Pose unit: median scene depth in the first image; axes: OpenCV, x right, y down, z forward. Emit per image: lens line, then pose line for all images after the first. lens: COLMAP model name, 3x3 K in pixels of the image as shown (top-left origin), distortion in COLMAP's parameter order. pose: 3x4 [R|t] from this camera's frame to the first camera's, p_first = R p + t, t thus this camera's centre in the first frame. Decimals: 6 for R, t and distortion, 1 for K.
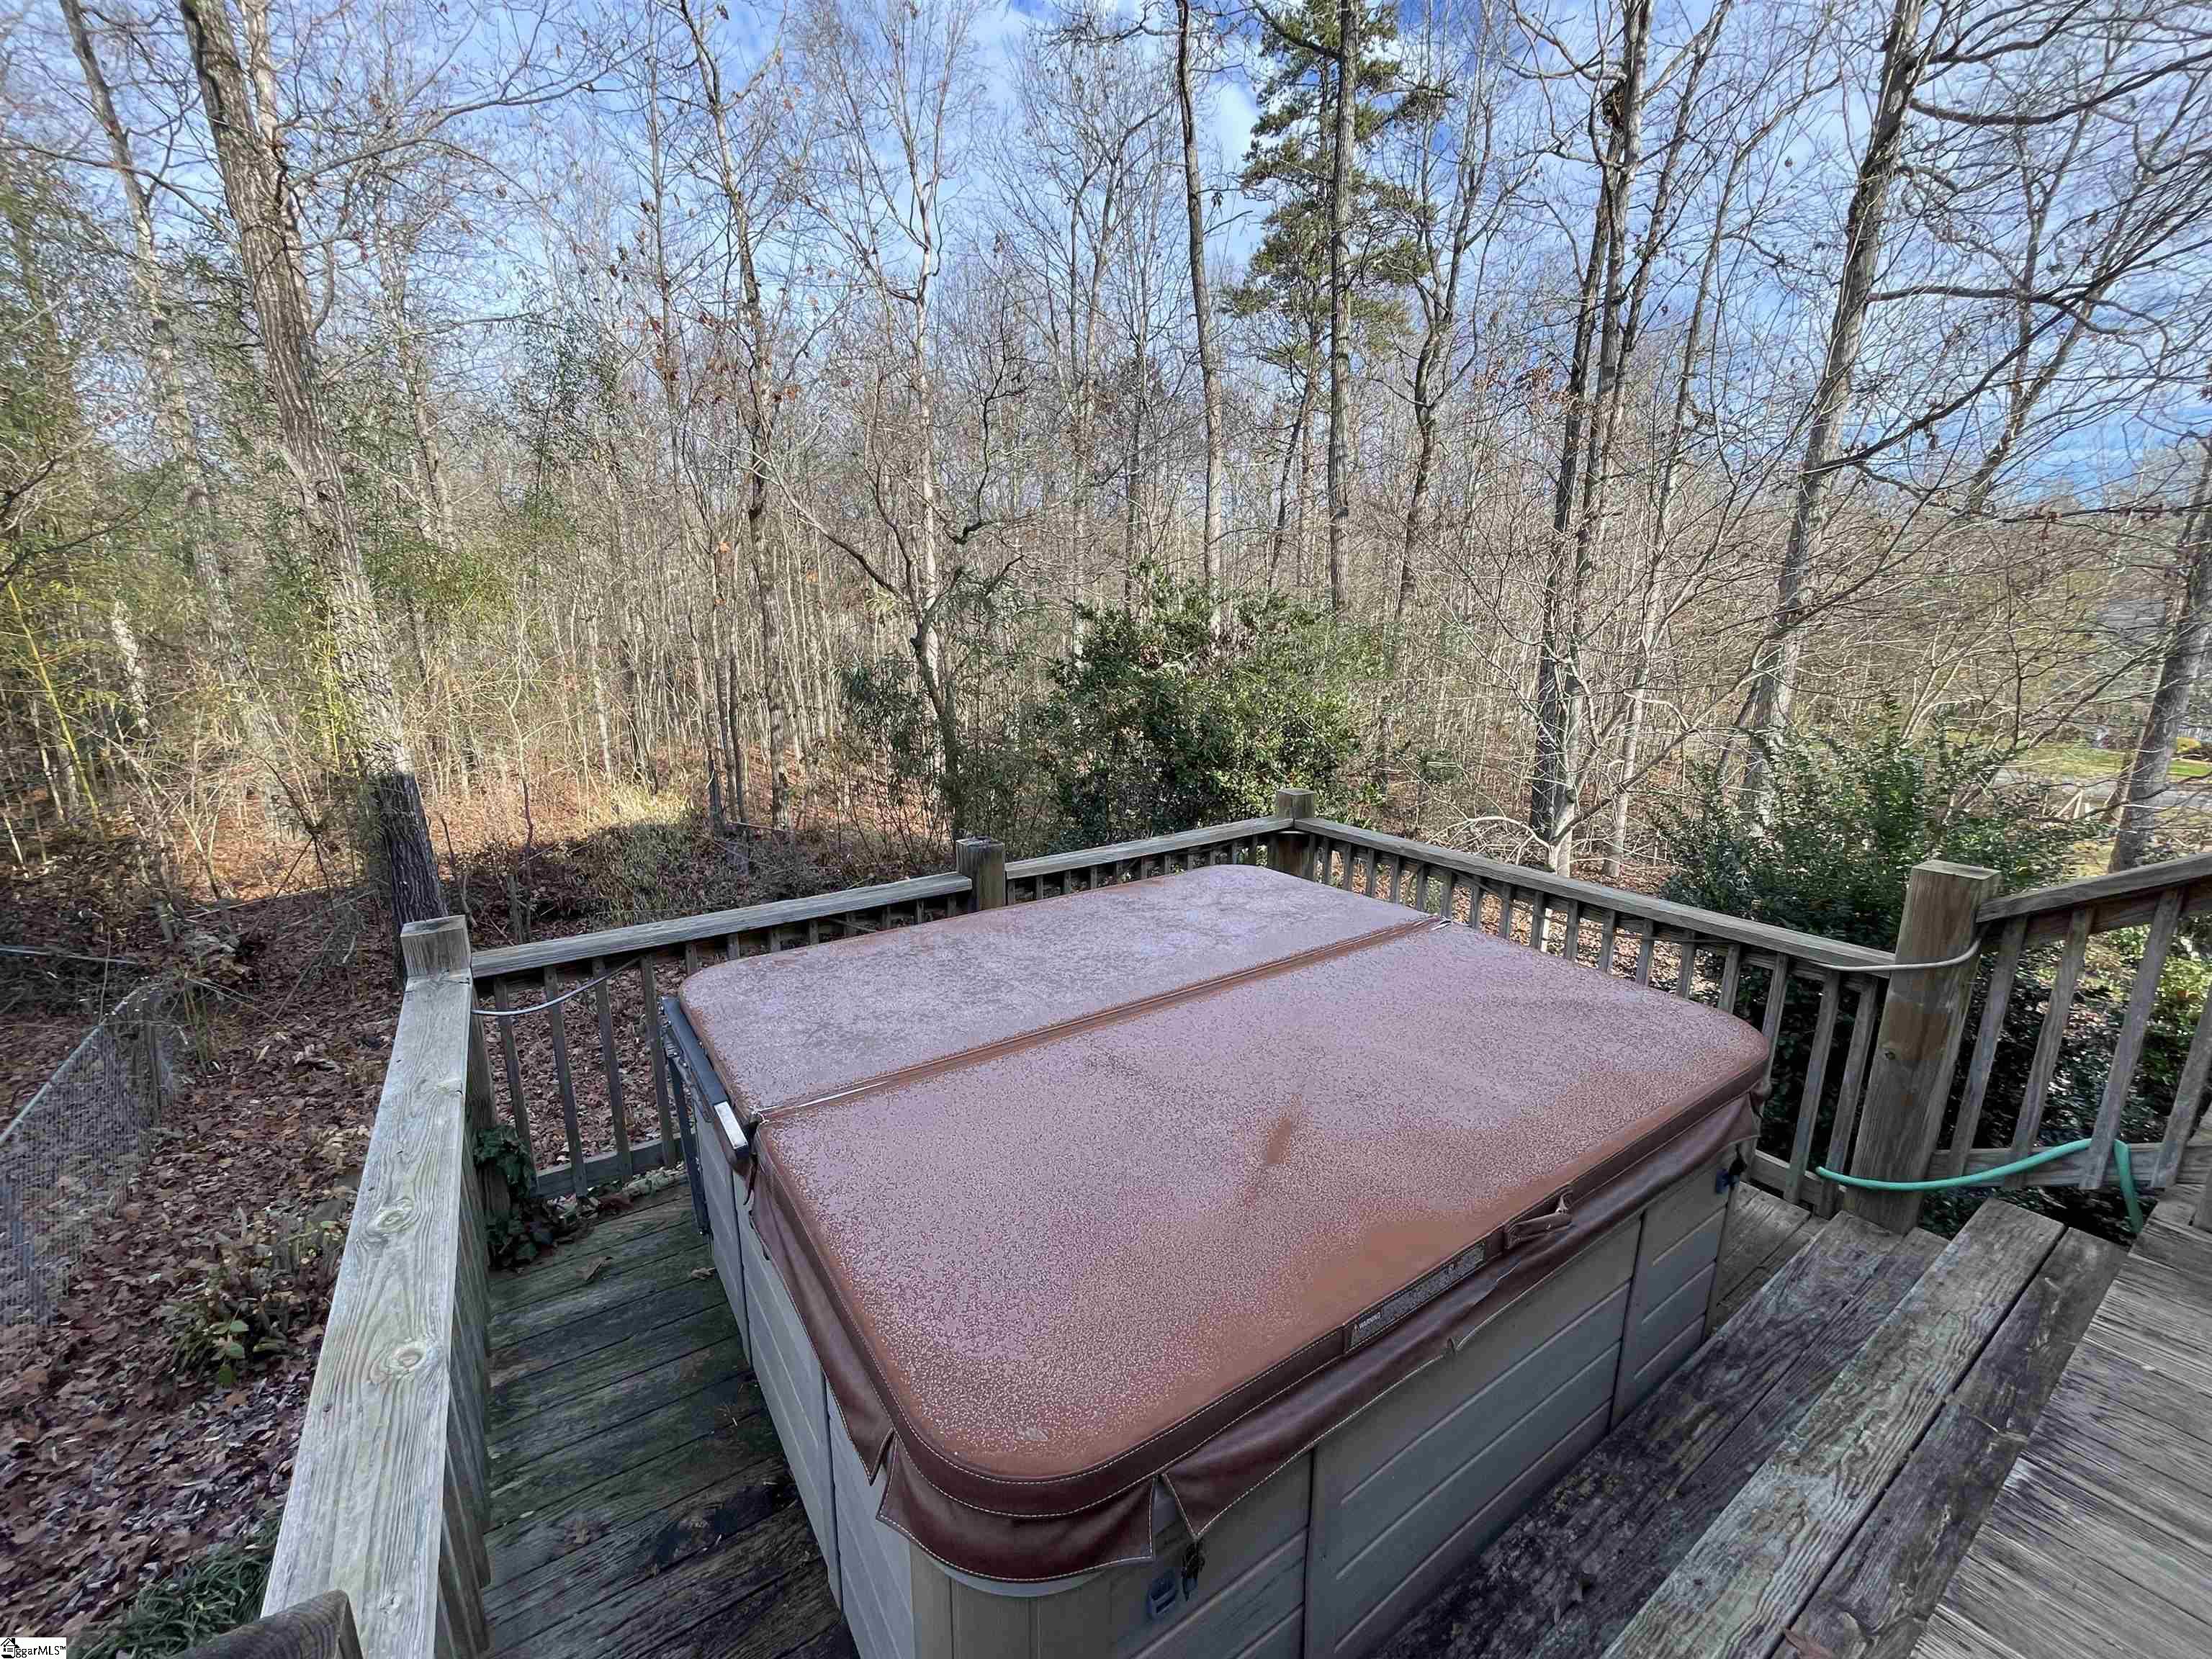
lens RADIAL K [[892.9, 0, 1107.1], [0, 892.9, 832.0], [0, 0, 1]] dist [-0.000798, 0.001157]
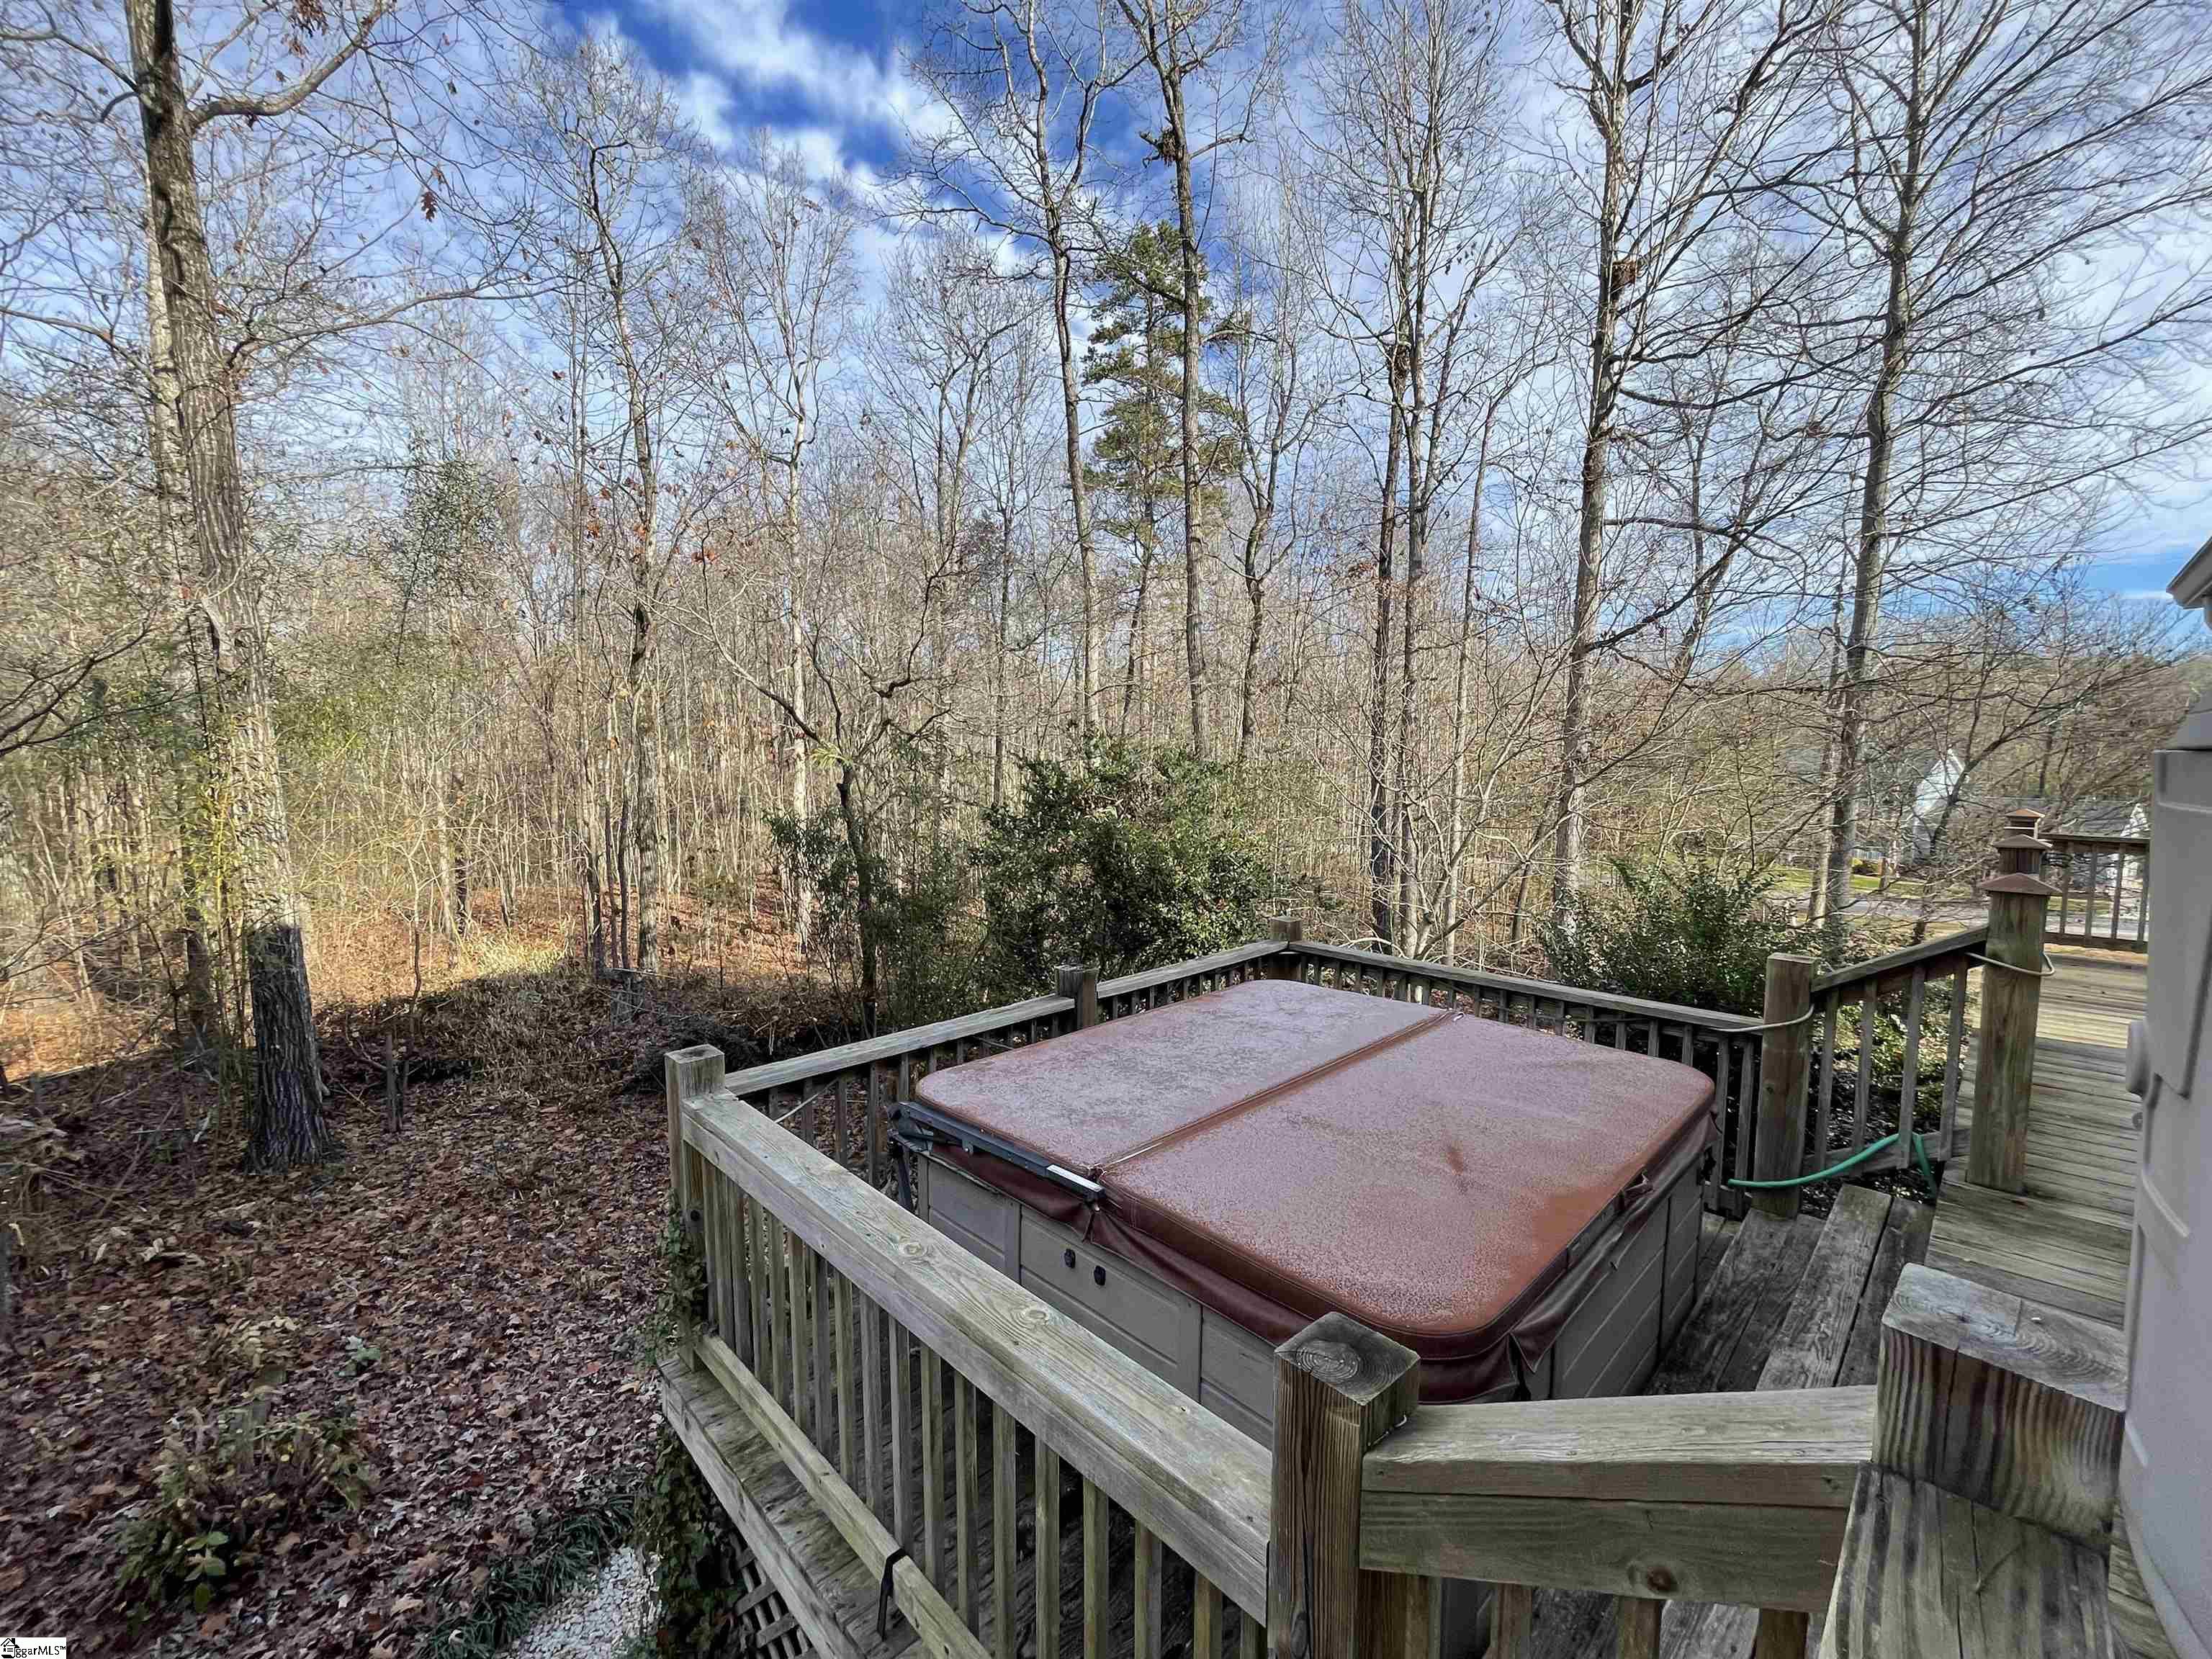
lens RADIAL K [[892.9, 0, 1101.9], [0, 892.9, 840.9], [0, 0, 1]] dist [-0.000798, 0.001157]
pose [[0.983486, -0.010865, 0.180658, -0.134793], [0.035772, 0.990174, -0.135189, 0.002239], [-0.177414, 0.139419, 0.974211, -0.083068]]
